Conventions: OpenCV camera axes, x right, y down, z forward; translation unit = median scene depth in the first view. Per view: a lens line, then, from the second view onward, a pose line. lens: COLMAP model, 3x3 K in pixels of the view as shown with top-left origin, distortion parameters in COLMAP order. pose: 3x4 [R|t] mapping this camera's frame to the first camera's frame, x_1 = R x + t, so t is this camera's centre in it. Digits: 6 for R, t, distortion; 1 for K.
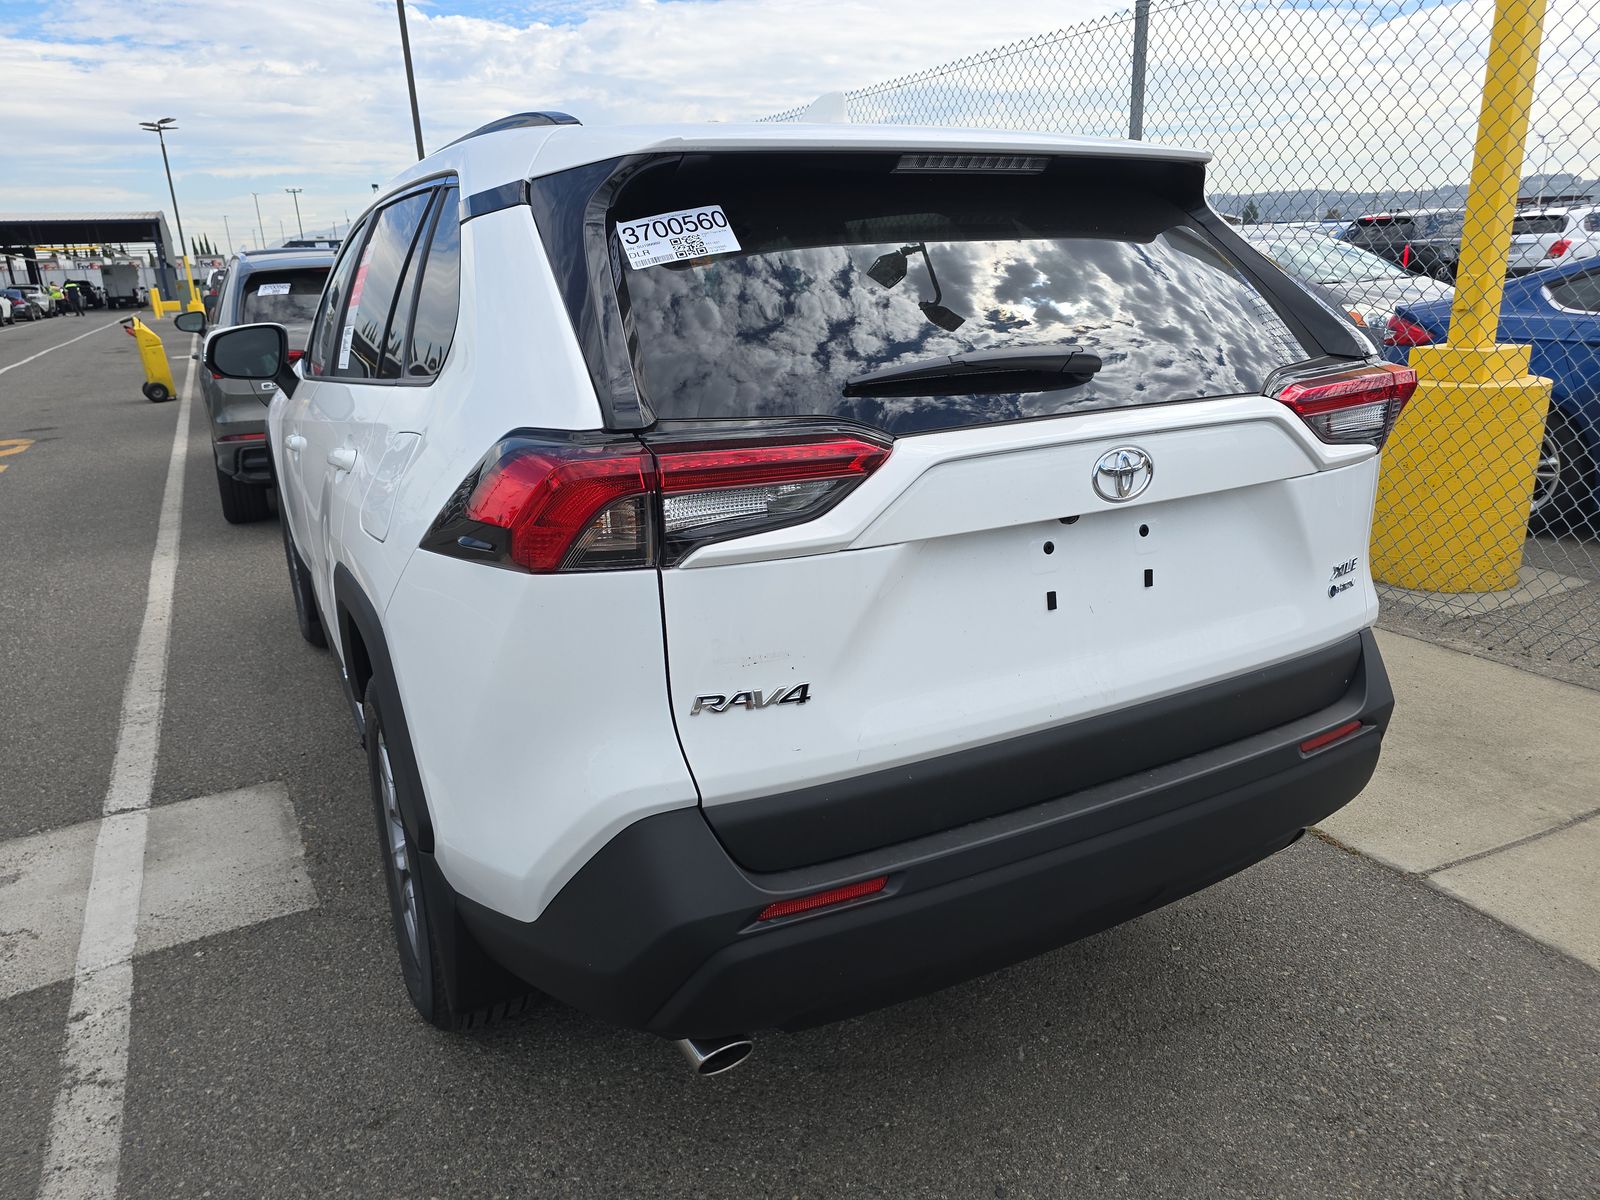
lens RADIAL K [[1093.3, 0, 803.6], [0, 1093.3, 616.2], [0, 0, 1]] dist [0.029369, -0.026560]
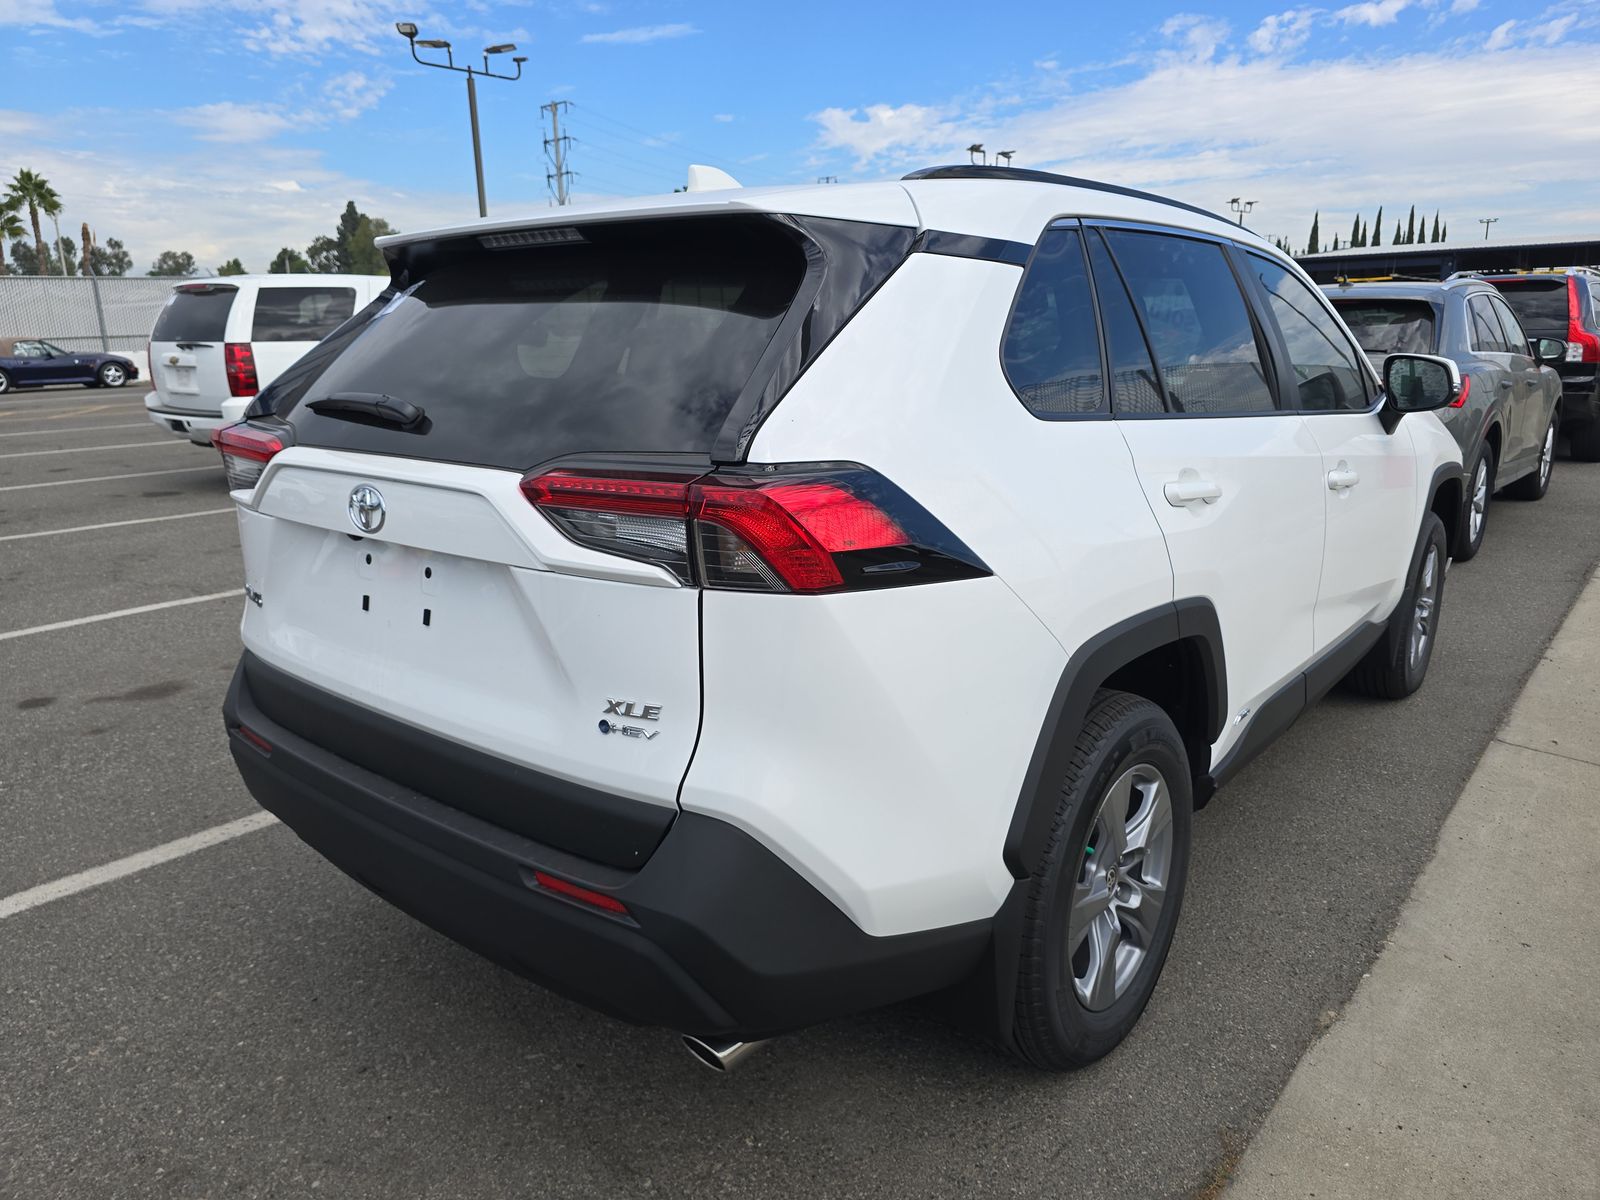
lens RADIAL K [[1093.3, 0, 810.1], [0, 1093.3, 594.7], [0, 0, 1]] dist [0.029369, -0.026560]
pose [[0.394129, 0.249585, -0.884517, 1.164223], [-0.279455, 0.949394, 0.143370, -0.260496], [0.875538, 0.190676, 0.443931, 0.697443]]
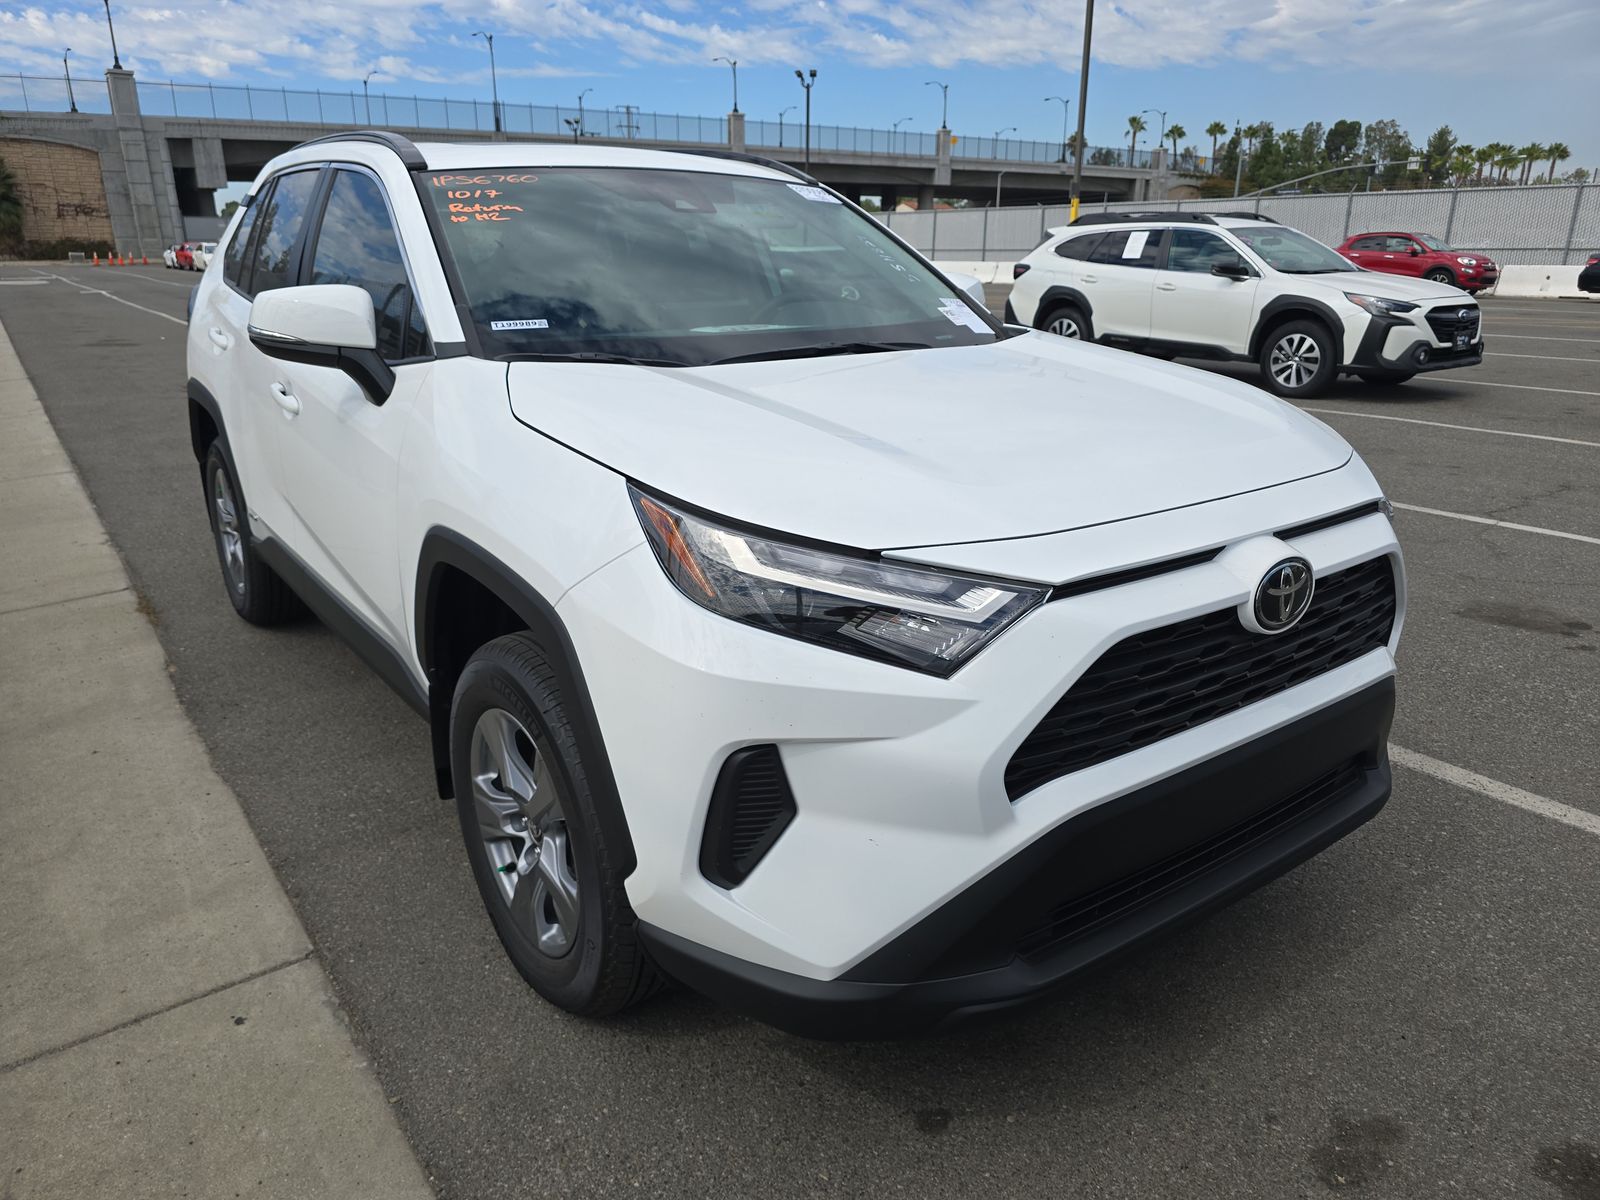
lens RADIAL K [[1093.3, 0, 802.0], [0, 1093.3, 603.2], [0, 0, 1]] dist [0.029369, -0.026560]
pose [[-0.987951, 0.078013, -0.133669, -0.373370], [-0.014712, 0.812420, 0.582887, -1.055052], [0.154068, 0.577830, -0.801483, 3.417832]]
